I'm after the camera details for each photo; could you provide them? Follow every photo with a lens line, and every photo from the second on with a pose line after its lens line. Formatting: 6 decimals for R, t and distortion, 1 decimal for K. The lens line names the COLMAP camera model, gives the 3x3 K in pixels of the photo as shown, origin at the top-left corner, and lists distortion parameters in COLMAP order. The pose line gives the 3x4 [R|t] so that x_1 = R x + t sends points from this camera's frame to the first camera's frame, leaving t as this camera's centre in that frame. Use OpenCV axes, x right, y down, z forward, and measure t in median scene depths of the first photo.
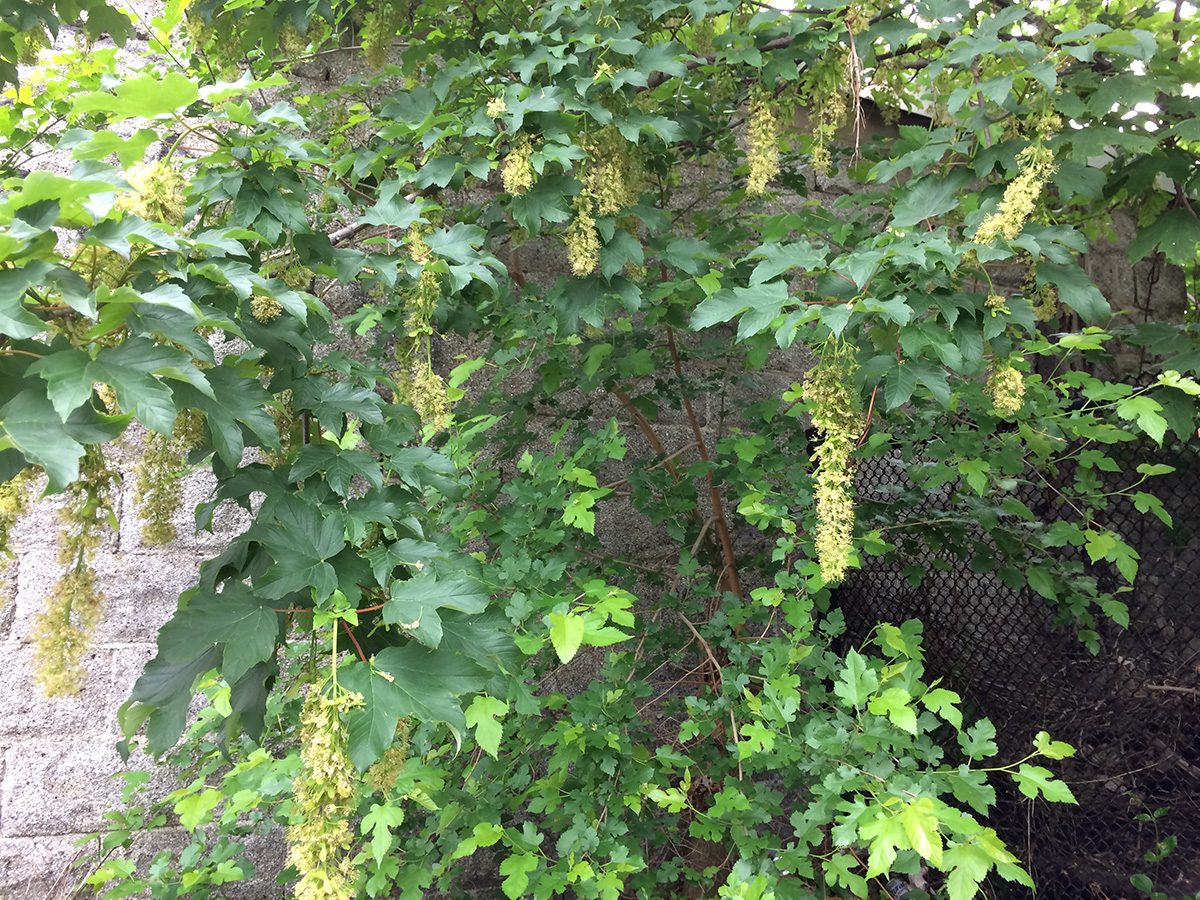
lens RADIAL K [[1065.9, 0, 606.5], [0, 1065.9, 456.6], [0, 0, 1]] dist [0.048979, -0.082487]
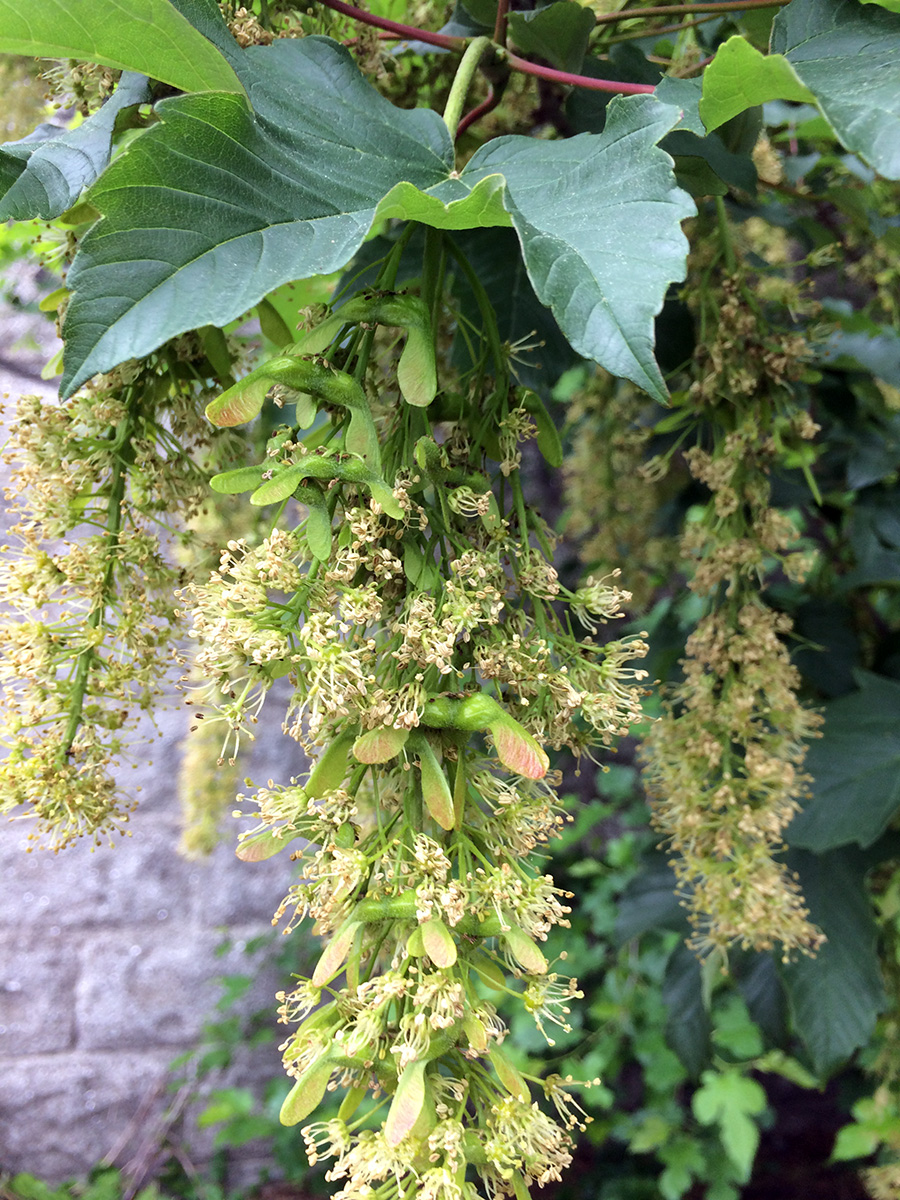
lens RADIAL K [[1065.9, 0, 422.4], [0, 1065.9, 591.0], [0, 0, 1]] dist [0.048979, -0.082487]
pose [[0.989884, -0.035066, -0.137479, -0.169327], [0.029928, 0.998781, -0.039265, 0.036975], [0.138688, 0.034753, 0.989726, 0.195478]]
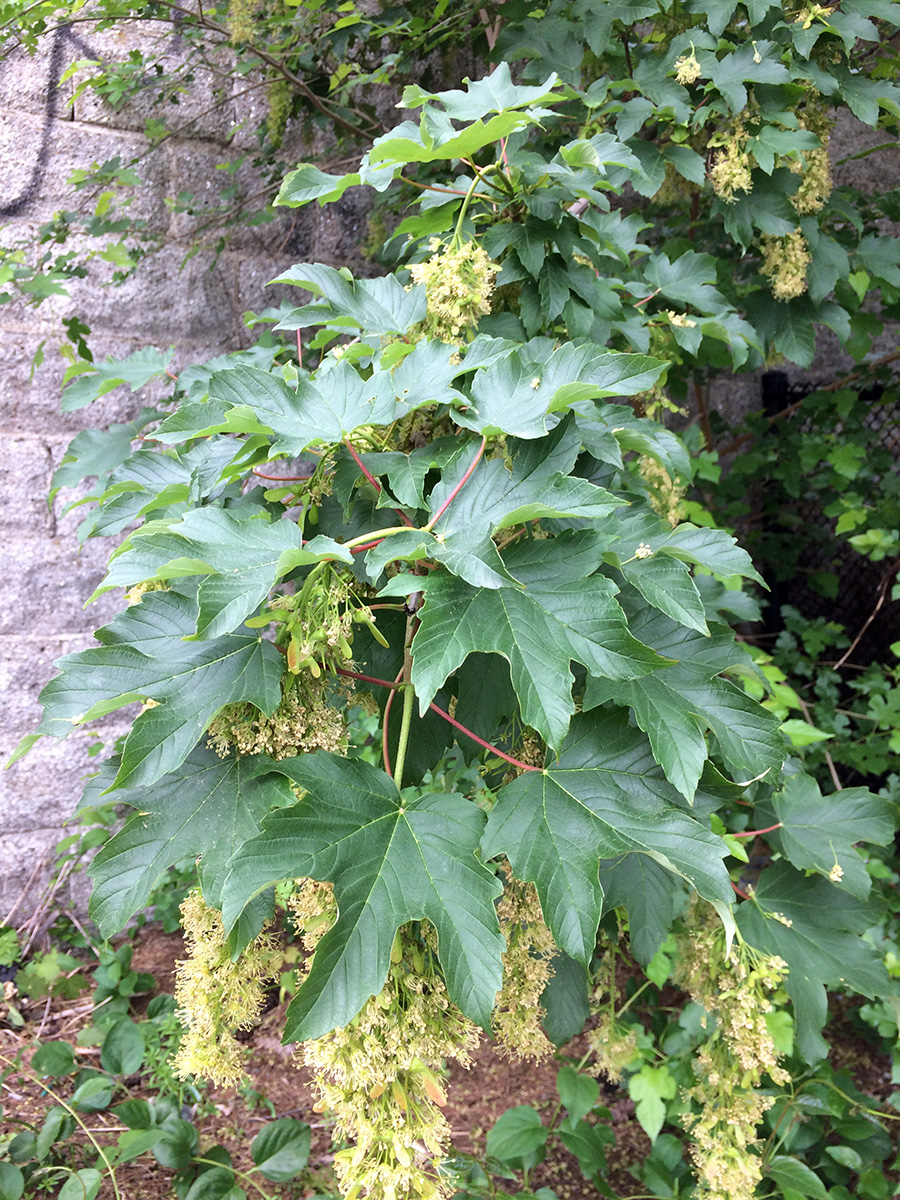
lens RADIAL K [[1065.9, 0, 443.2], [0, 1065.9, 599.1], [0, 0, 1]] dist [0.048979, -0.082487]
pose [[0.998901, -0.010203, 0.045749, -0.178932], [-0.001161, 0.970336, 0.241759, -0.081917], [-0.046859, -0.241547, 0.969257, 0.100953]]
